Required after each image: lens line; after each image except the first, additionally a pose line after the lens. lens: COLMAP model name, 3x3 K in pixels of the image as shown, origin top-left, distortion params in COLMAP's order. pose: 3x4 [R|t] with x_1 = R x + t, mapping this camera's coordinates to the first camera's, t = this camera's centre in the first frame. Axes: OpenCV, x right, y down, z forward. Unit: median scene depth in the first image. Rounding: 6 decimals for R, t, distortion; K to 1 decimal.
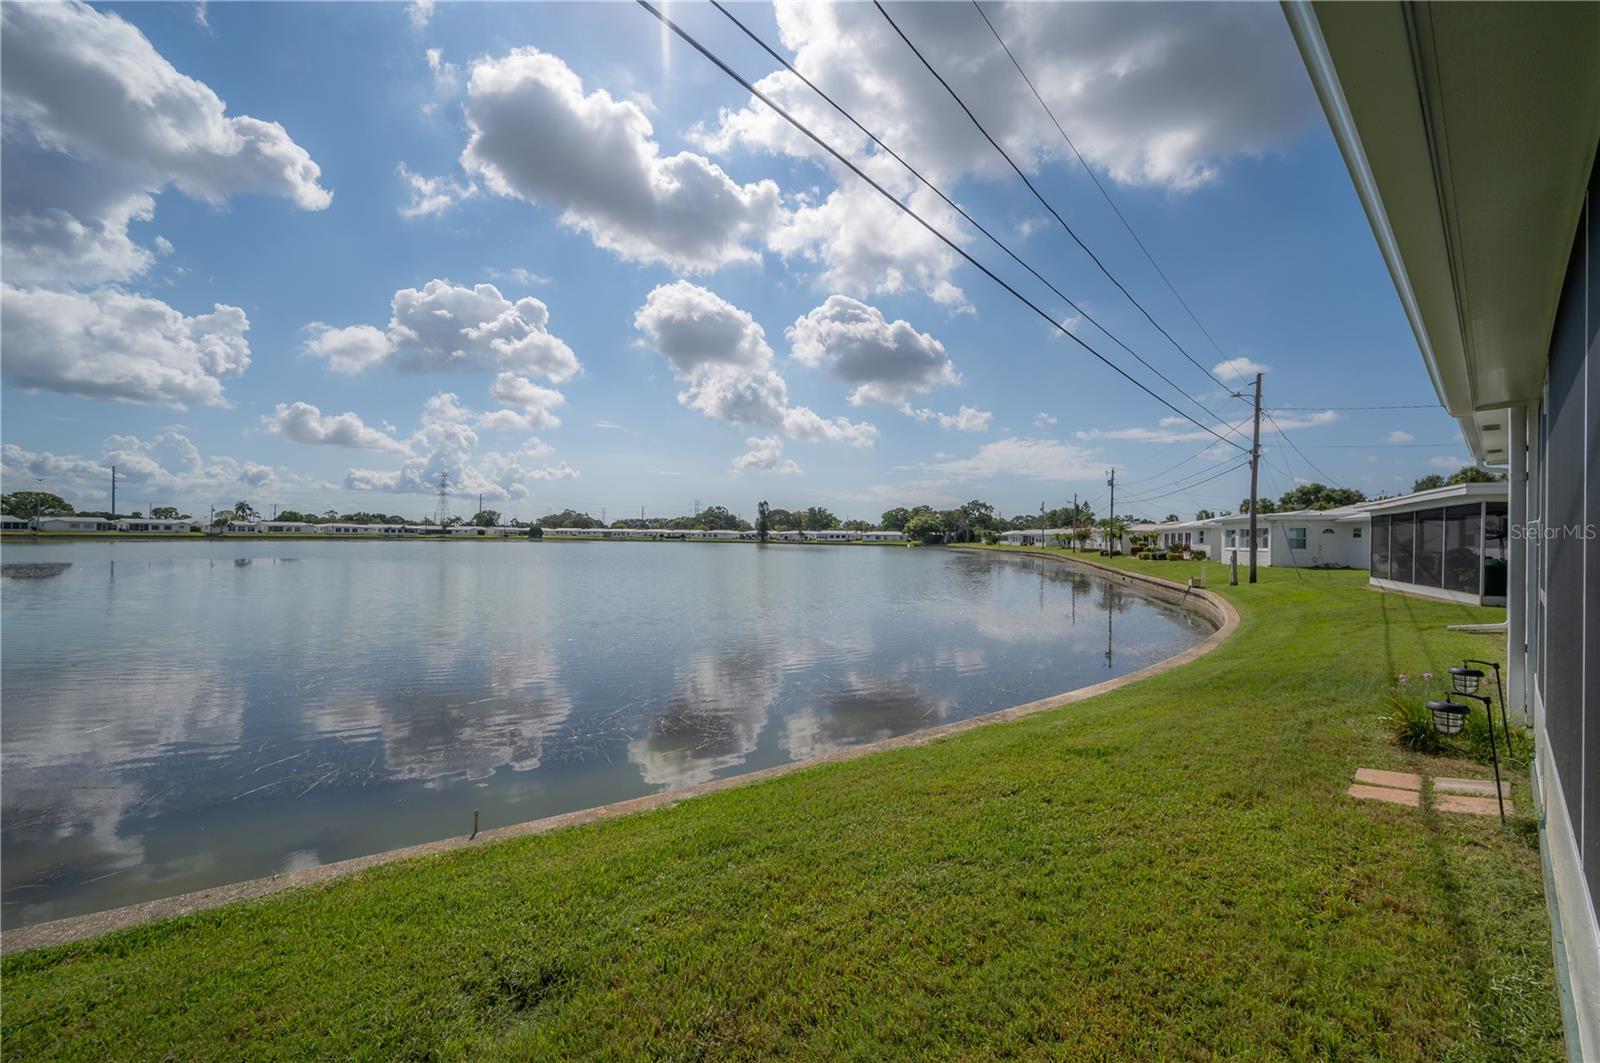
lens RADIAL K [[661.1, 0, 789.0], [0, 661.1, 528.5], [0, 0, 1]] dist [0.002645, 0.000073]
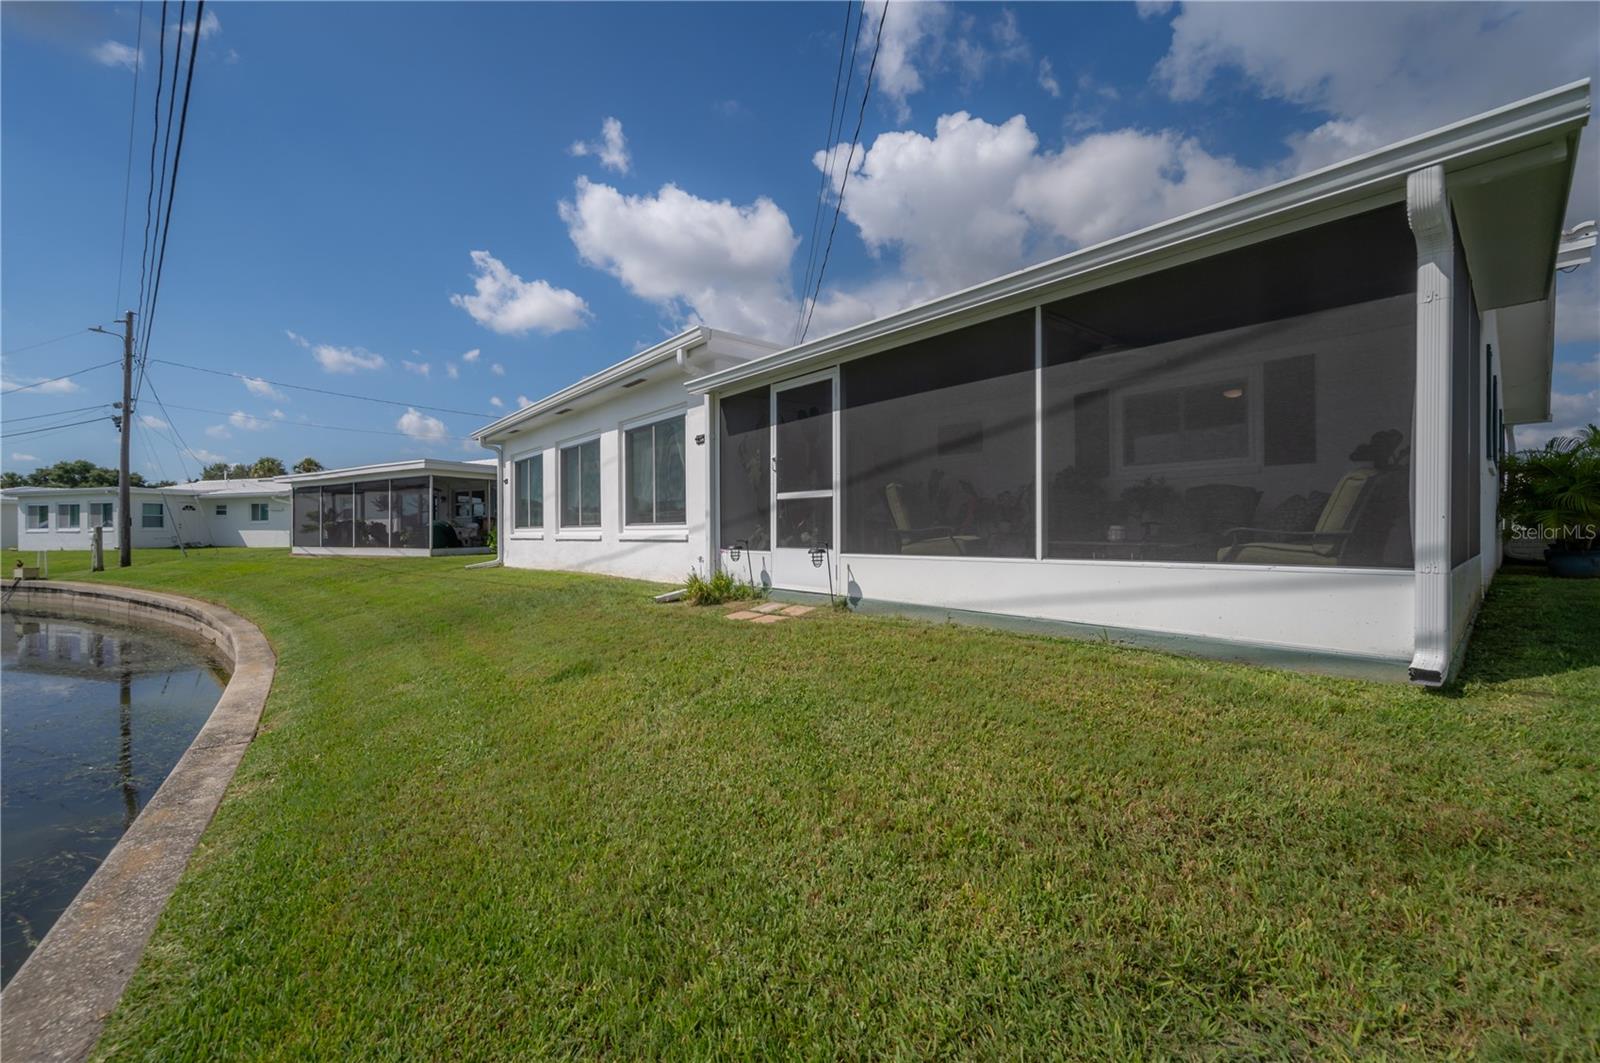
lens RADIAL K [[661.1, 0, 789.0], [0, 661.1, 528.5], [0, 0, 1]] dist [0.002645, 0.000073]
pose [[-0.046040, 0.005281, 0.998926, -0.150681], [0.002456, 0.999984, -0.005174, 0.041494], [-0.998937, 0.002215, -0.046053, 0.219202]]
